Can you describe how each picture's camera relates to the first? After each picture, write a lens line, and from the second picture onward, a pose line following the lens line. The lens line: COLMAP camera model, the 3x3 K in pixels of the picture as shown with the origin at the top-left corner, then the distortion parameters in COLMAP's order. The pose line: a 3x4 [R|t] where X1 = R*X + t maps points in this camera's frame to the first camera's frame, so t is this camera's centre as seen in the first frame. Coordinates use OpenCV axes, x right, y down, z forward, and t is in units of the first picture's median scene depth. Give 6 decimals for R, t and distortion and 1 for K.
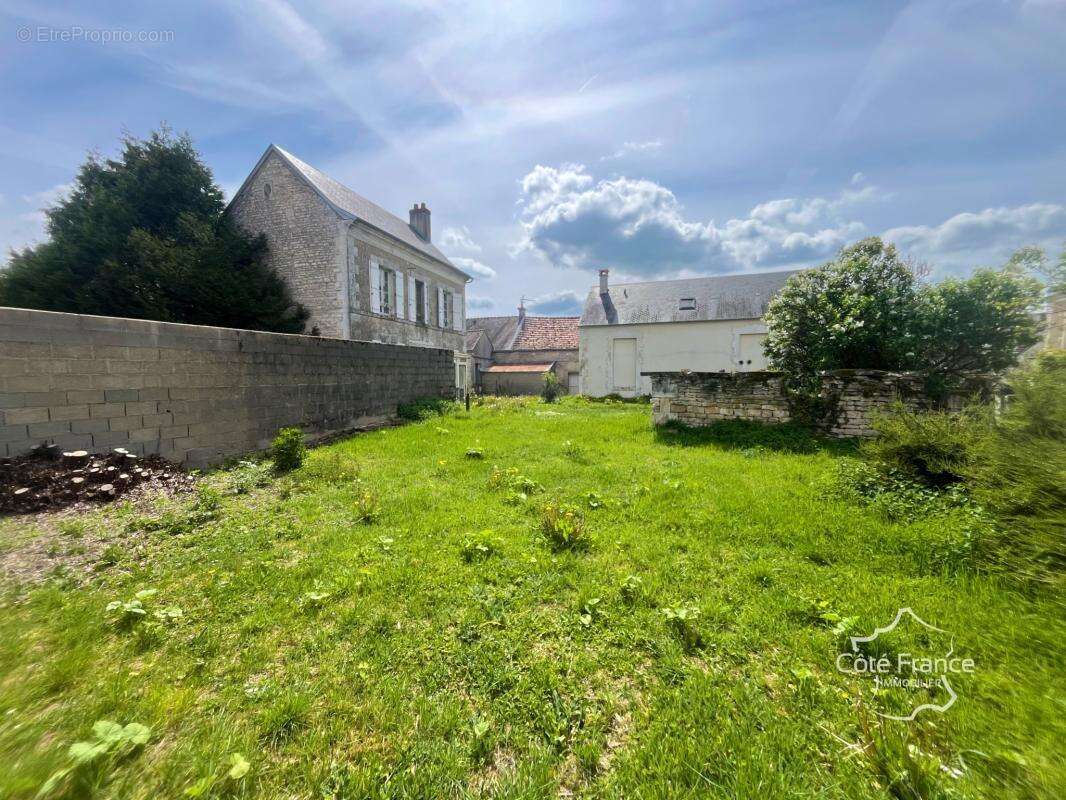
lens RADIAL K [[433.4, 0, 532.0], [0, 433.4, 409.9], [0, 0, 1]] dist [0.000859, -0.005102]
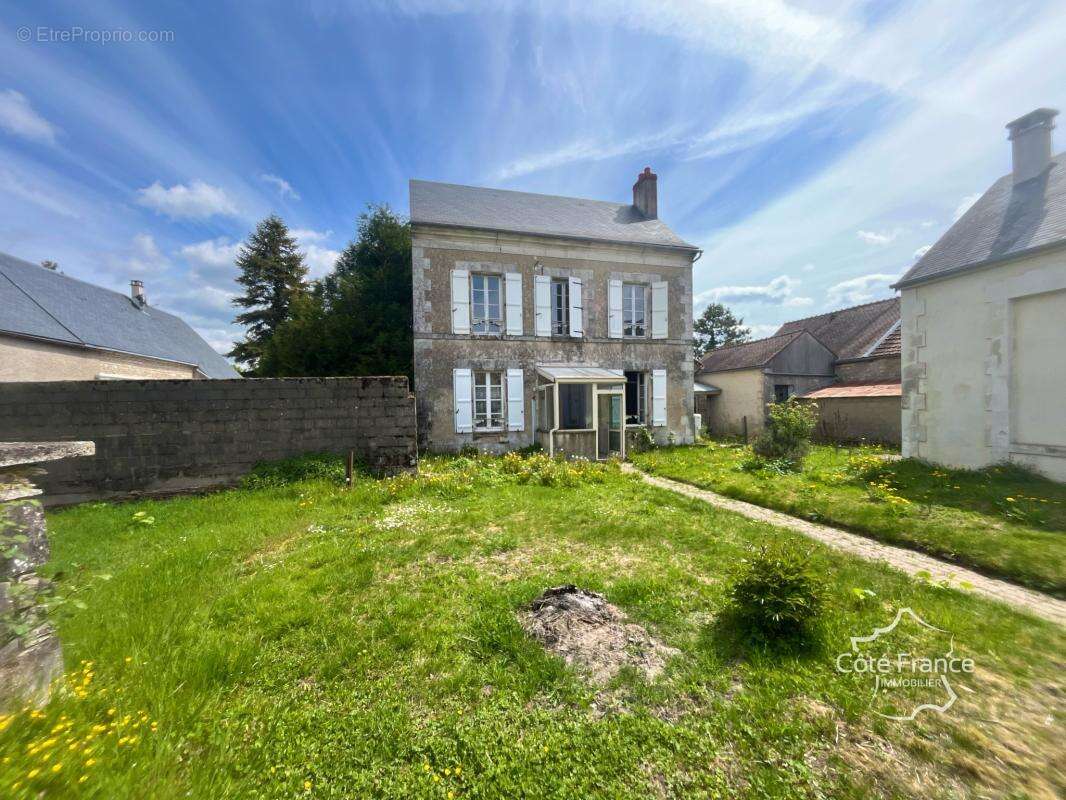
lens RADIAL K [[433.4, 0, 532.0], [0, 433.4, 409.9], [0, 0, 1]] dist [0.000859, -0.005102]
pose [[0.538310, 0.003116, -0.842741, 0.321350], [-0.048500, 0.998450, -0.027288, -0.061327], [0.841350, 0.055562, 0.537627, 0.603284]]
